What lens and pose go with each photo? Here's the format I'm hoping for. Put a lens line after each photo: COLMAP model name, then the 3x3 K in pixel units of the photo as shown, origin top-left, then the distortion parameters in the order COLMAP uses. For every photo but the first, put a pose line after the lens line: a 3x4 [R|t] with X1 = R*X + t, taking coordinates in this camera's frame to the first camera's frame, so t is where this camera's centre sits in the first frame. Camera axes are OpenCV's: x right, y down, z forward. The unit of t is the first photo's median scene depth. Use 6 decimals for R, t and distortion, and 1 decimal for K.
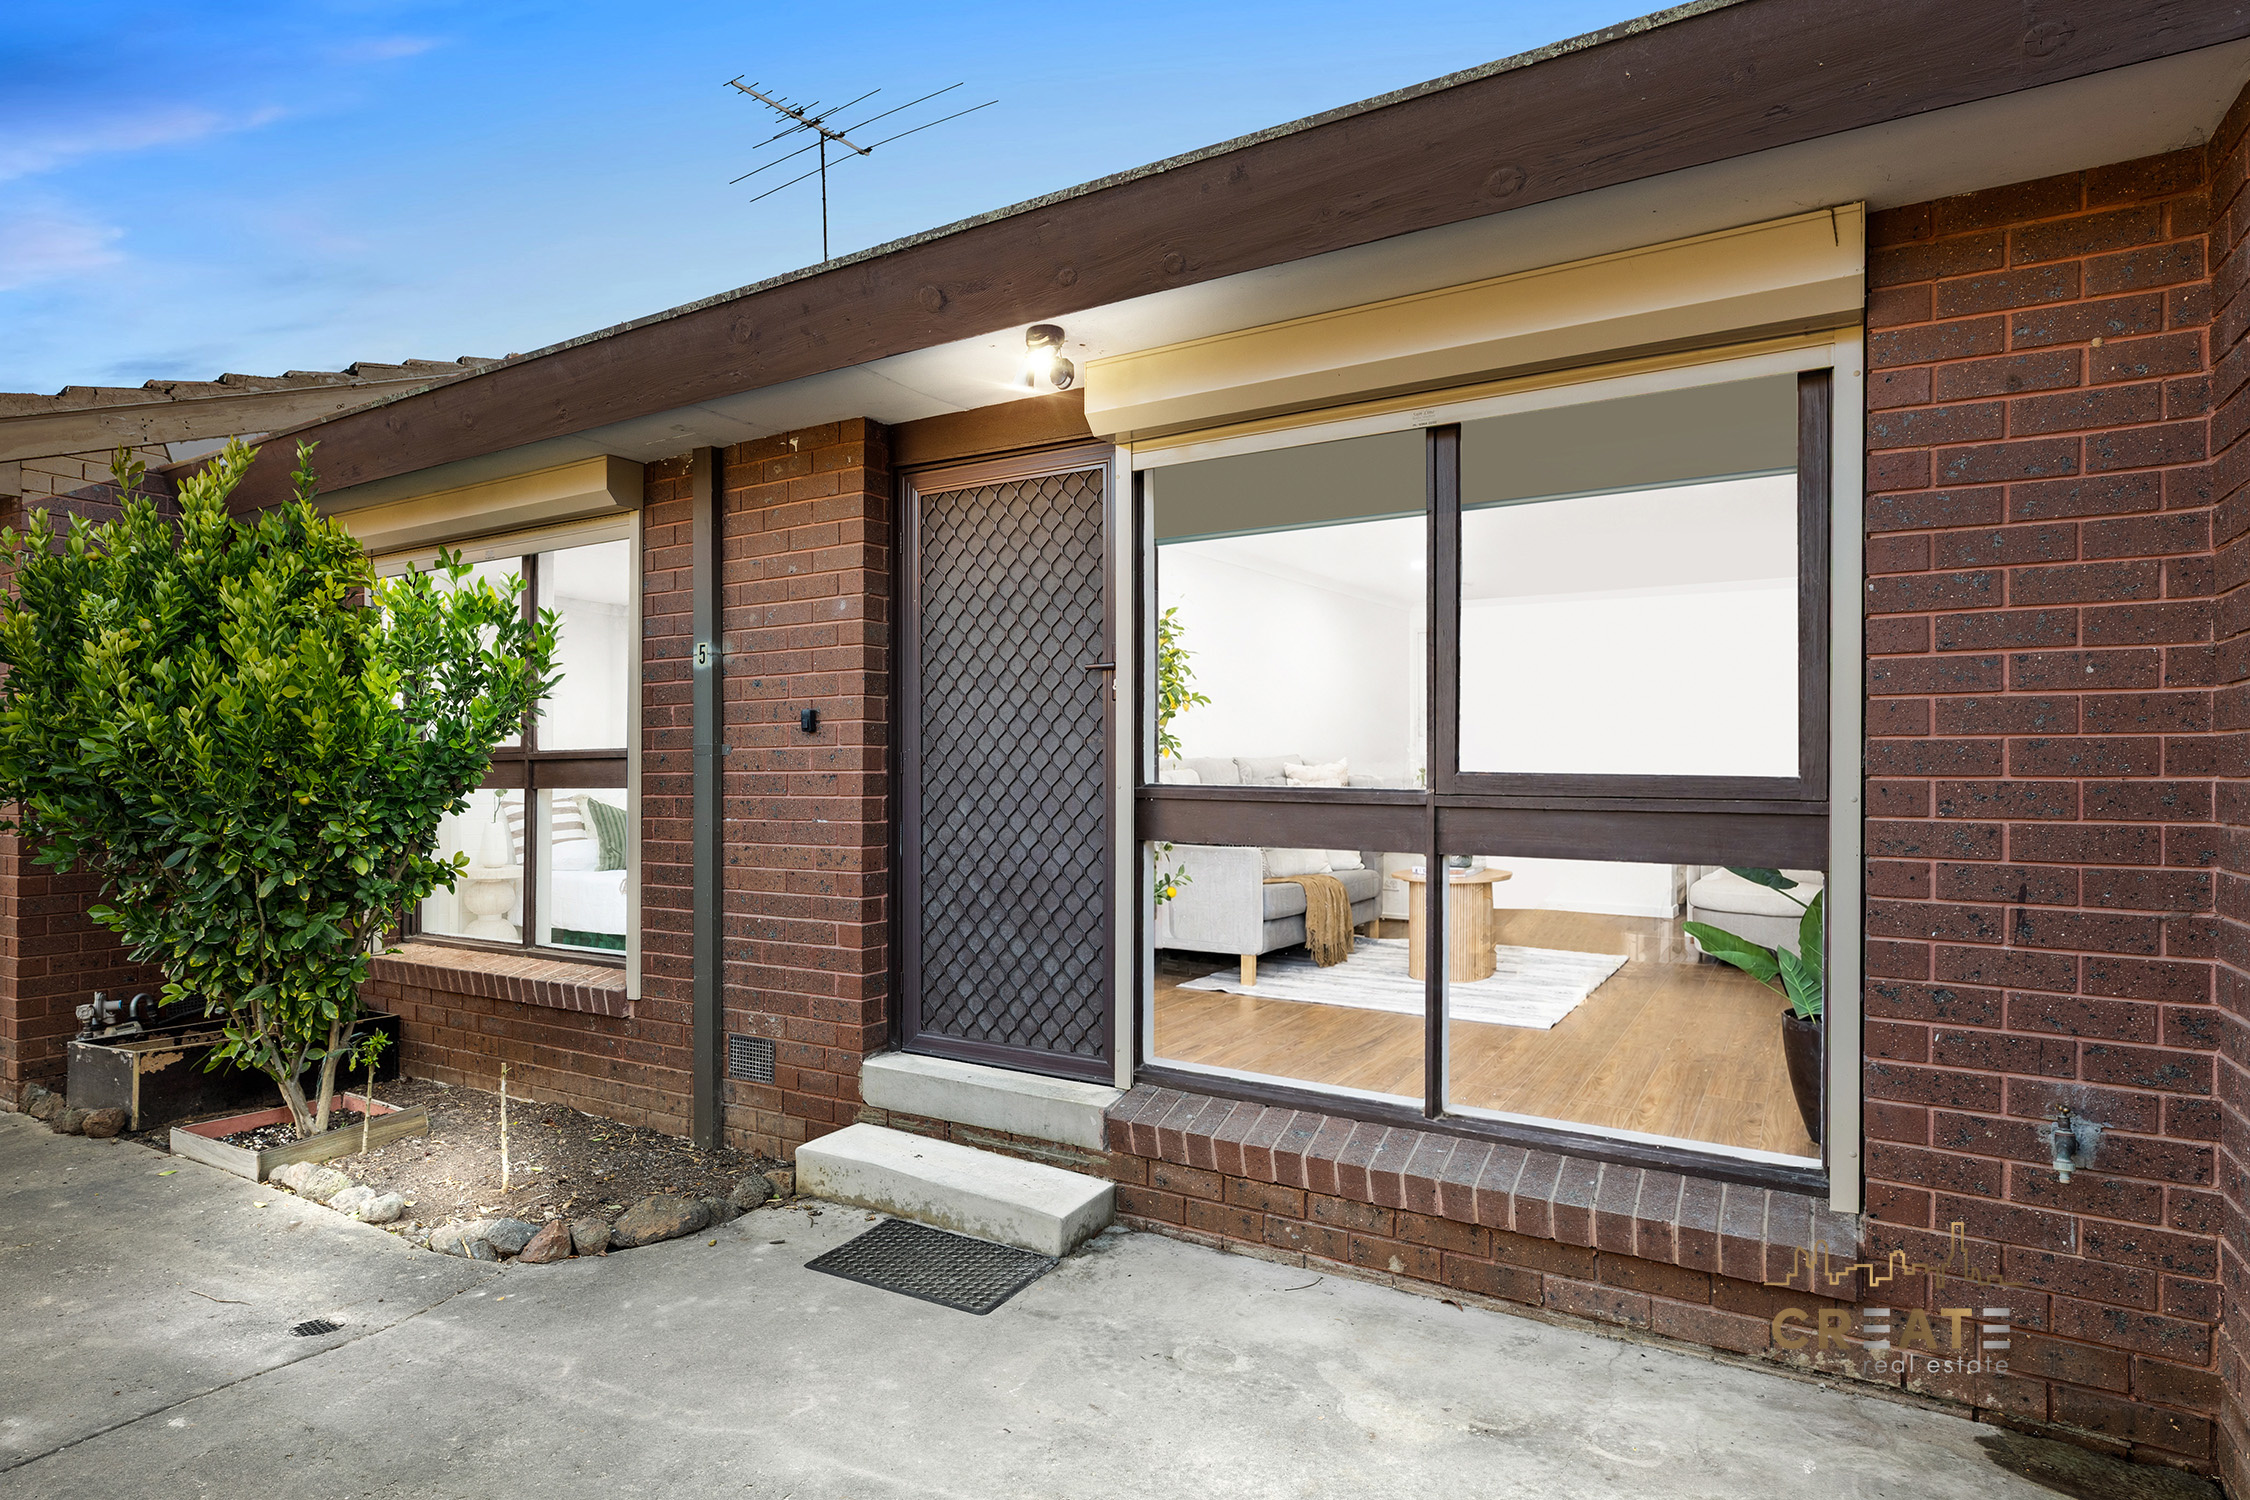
lens RADIAL K [[1190.7, 0, 1124.5], [0, 1190.7, 668.3], [0, 0, 1]] dist [0.006080, -0.002260]
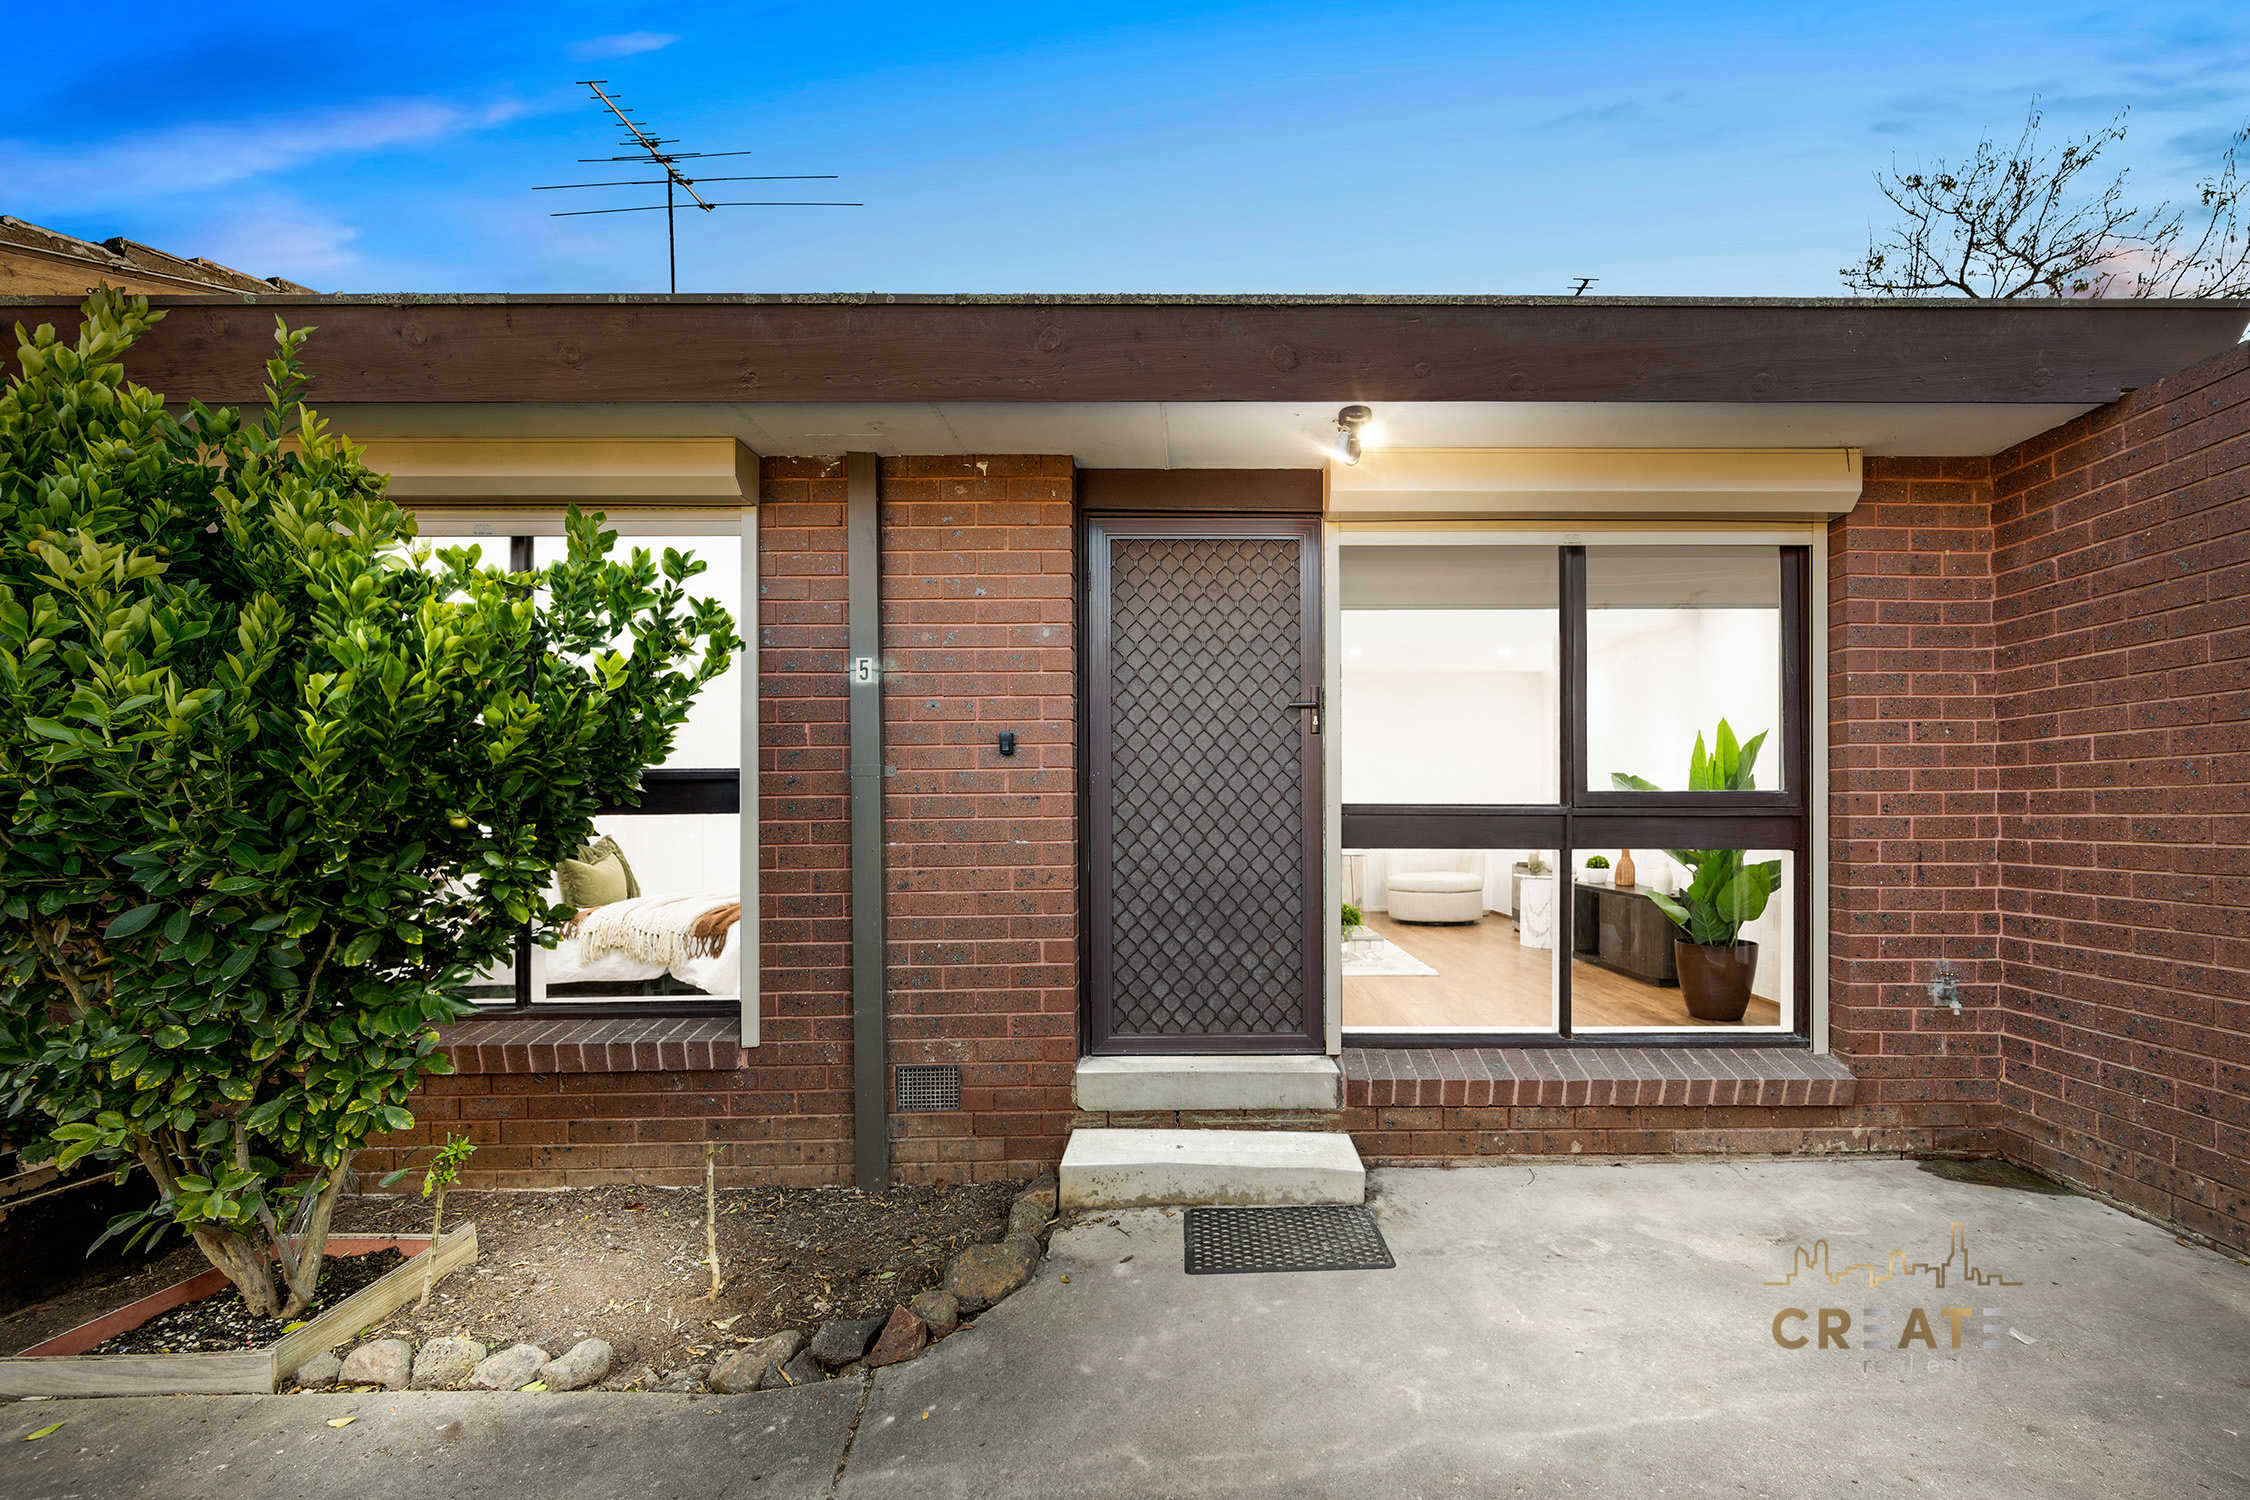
lens RADIAL K [[858.5, 0, 1125.0], [0, 858.5, 750.0], [0, 0, 1]] dist [-0.001212, 0.000183]
pose [[0.849791, 0.034604, 0.525982, -0.634316], [-0.037692, 0.999278, -0.004845, 0.055628], [-0.525770, -0.015708, 0.850482, 0.369505]]
